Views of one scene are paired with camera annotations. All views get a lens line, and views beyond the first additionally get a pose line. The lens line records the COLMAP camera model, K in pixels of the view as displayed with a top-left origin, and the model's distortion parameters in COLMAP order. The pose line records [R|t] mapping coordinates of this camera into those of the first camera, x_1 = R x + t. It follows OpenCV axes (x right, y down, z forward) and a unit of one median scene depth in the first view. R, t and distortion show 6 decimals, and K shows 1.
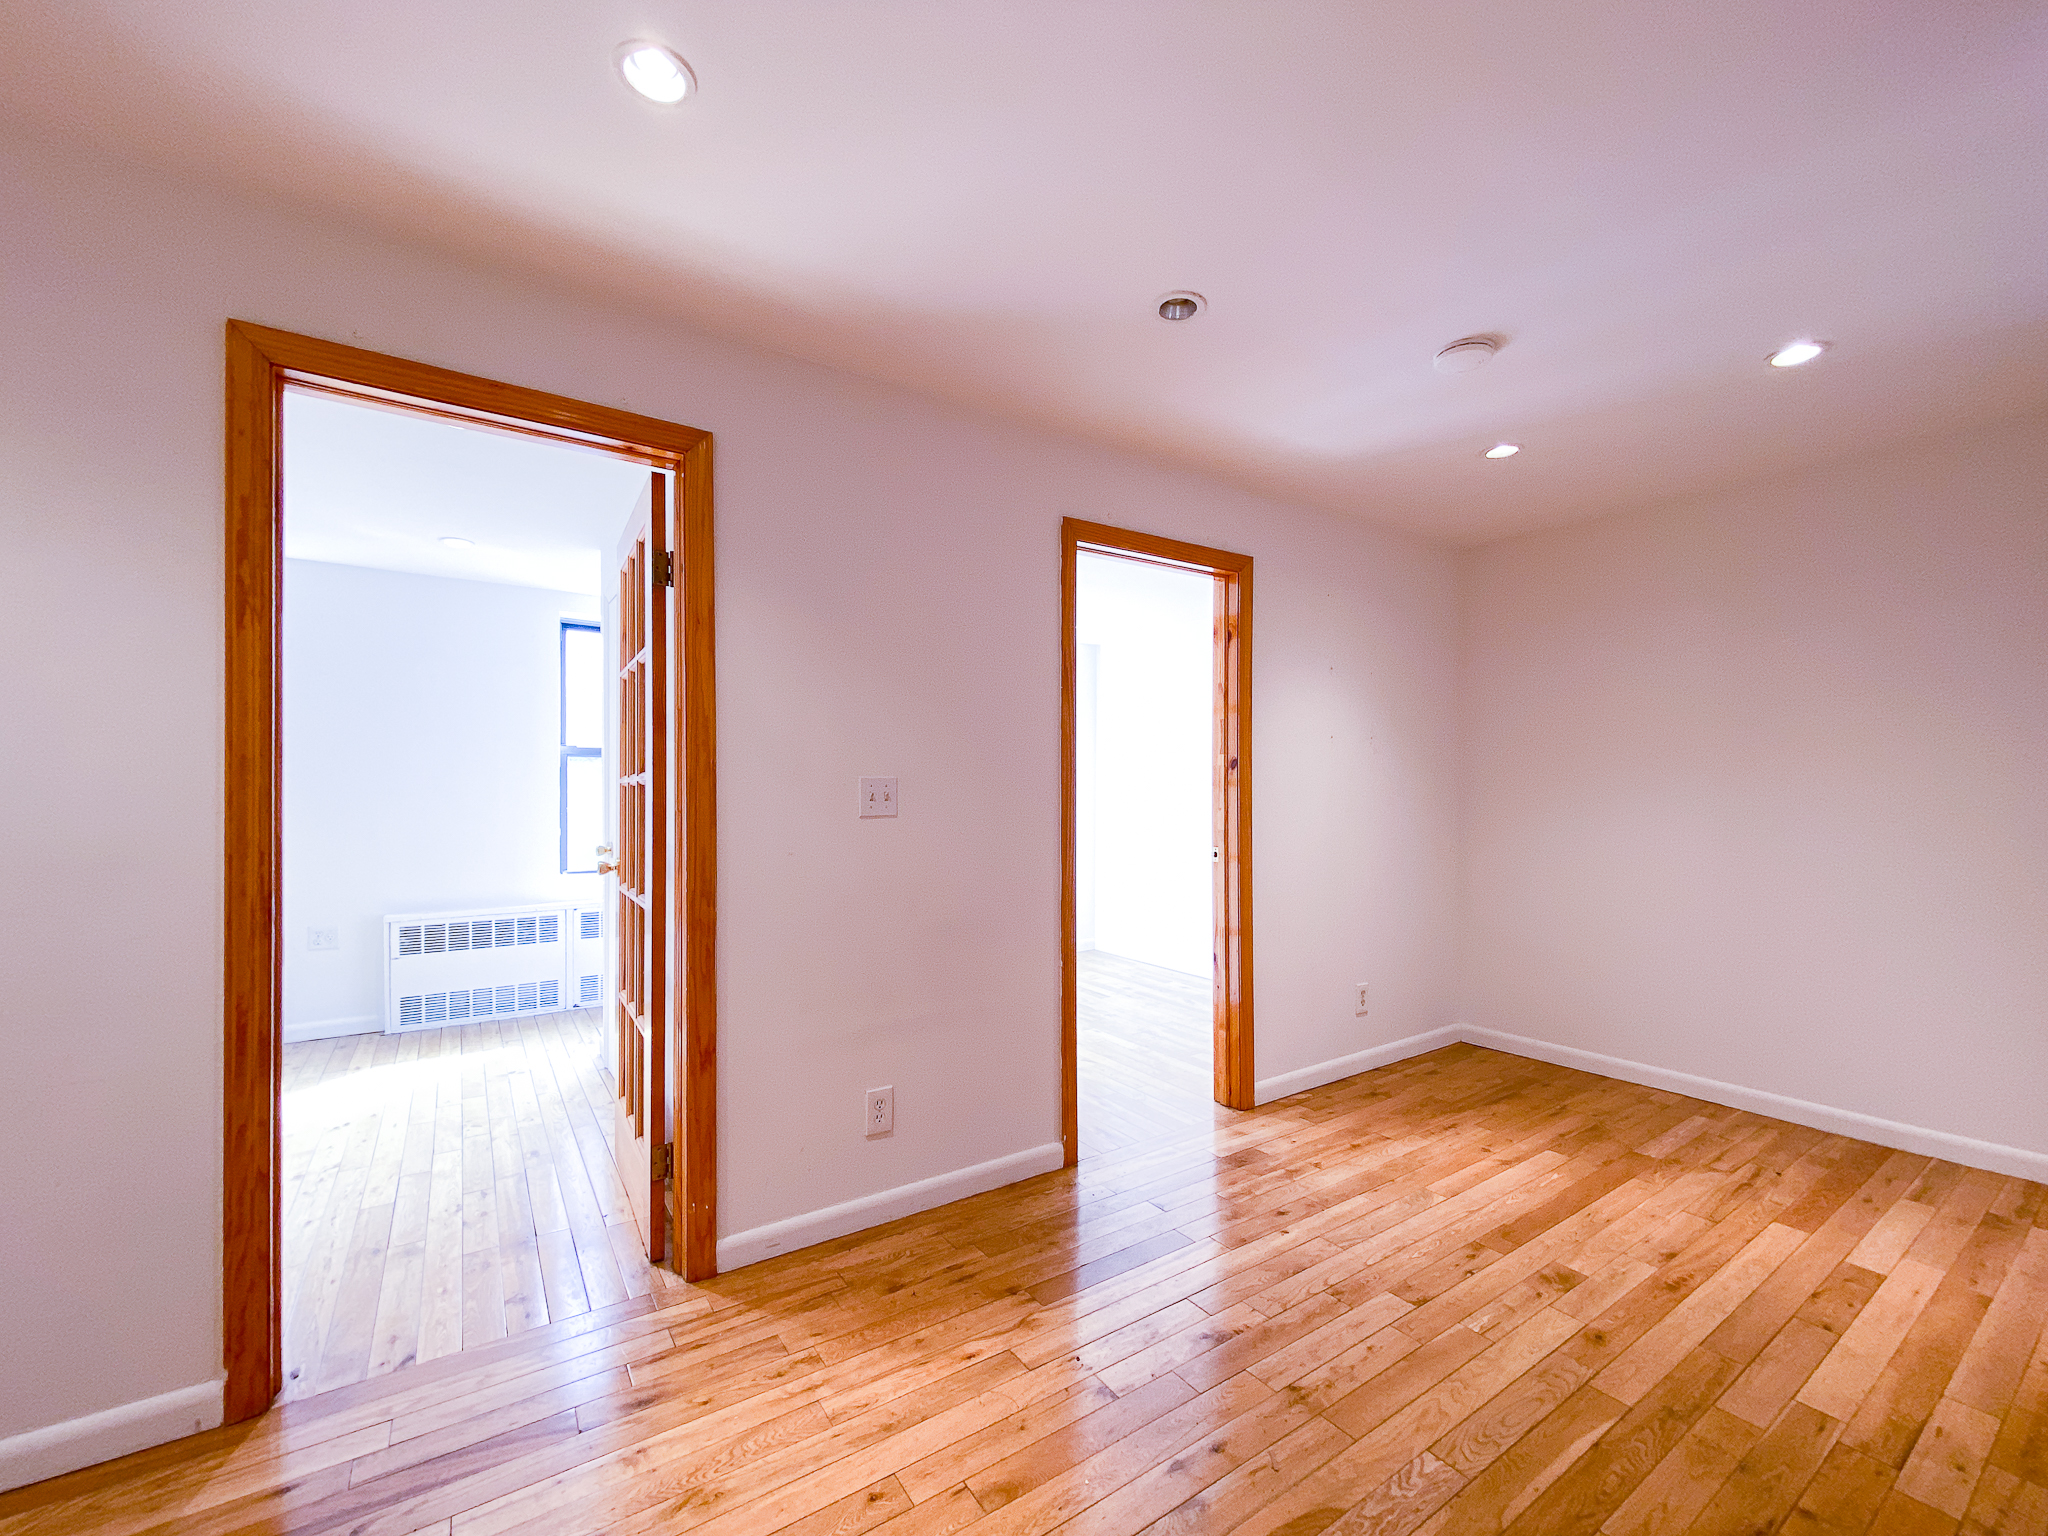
lens RADIAL K [[840.9, 0, 1013.5], [0, 840.9, 804.1], [0, 0, 1]] dist [0.000904, 0.000288]
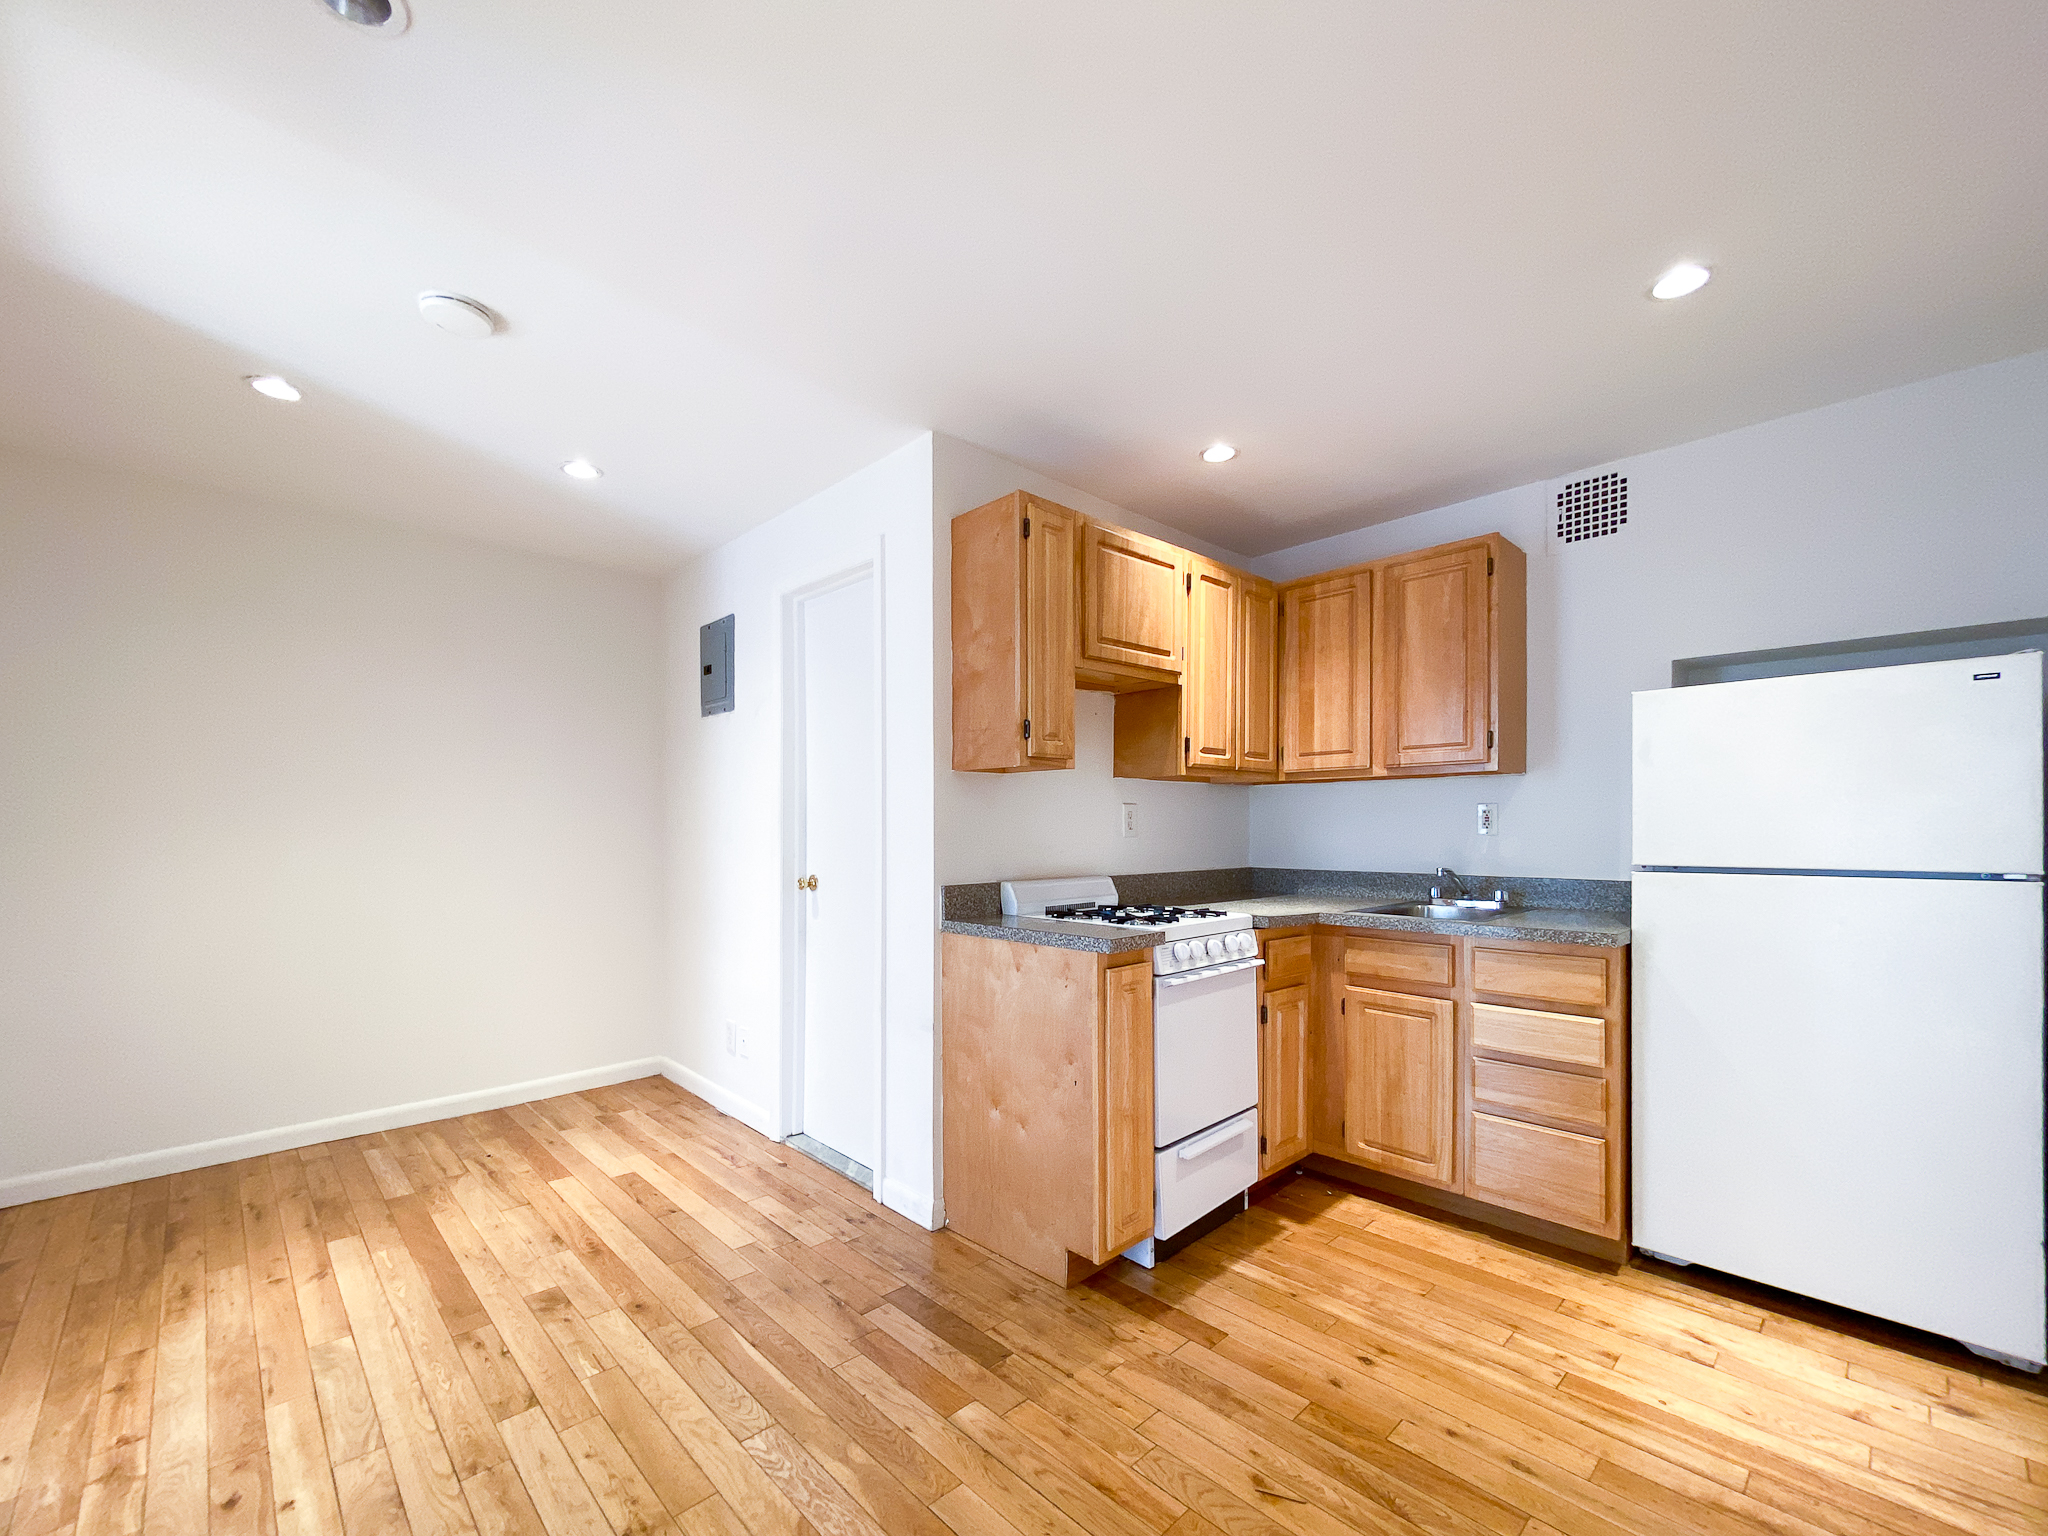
lens RADIAL K [[842.8, 0, 1029.7], [0, 842.8, 826.2], [0, 0, 1]] dist [0.001091, 0.000192]
pose [[-0.185276, 0.002289, 0.982684, -0.369457], [0.012785, 0.999918, 0.000082, -0.002443], [-0.982603, 0.012579, -0.185290, 0.492510]]
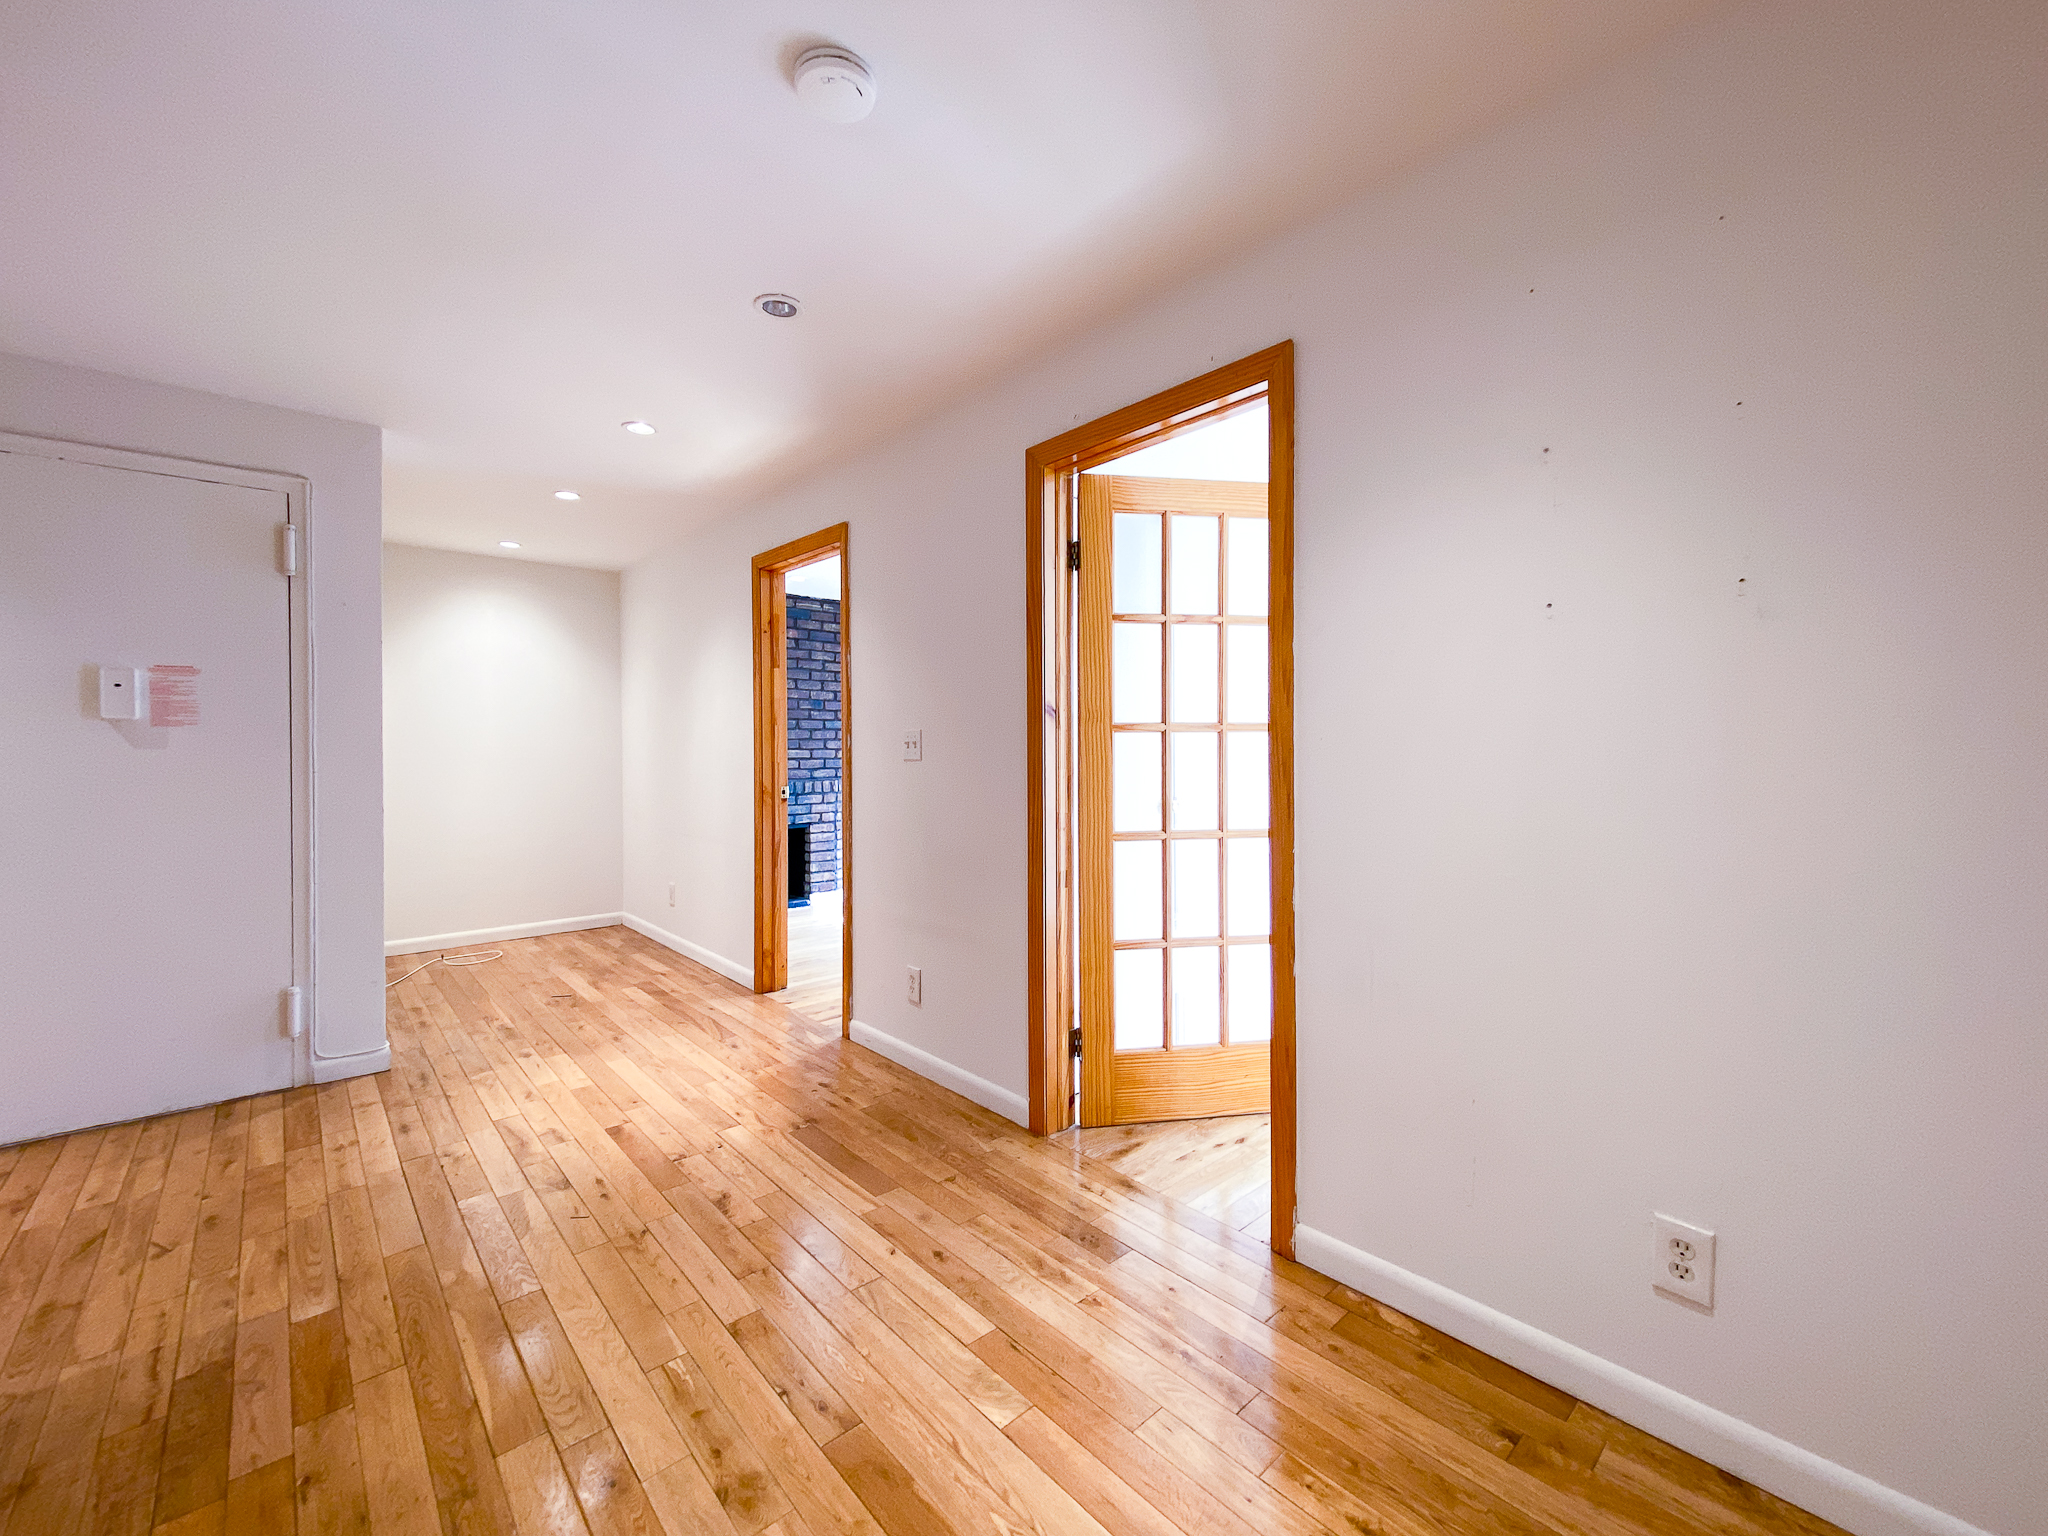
lens RADIAL K [[833.6, 0, 1024.0], [0, 833.6, 768.0], [0, 0, 1]] dist [-0.000331, -0.000328]
pose [[0.144920, 0.021824, -0.989203, 1.034335], [-0.011013, 0.999730, 0.020443, -0.000070], [0.989382, 0.007931, 0.145121, 0.890645]]
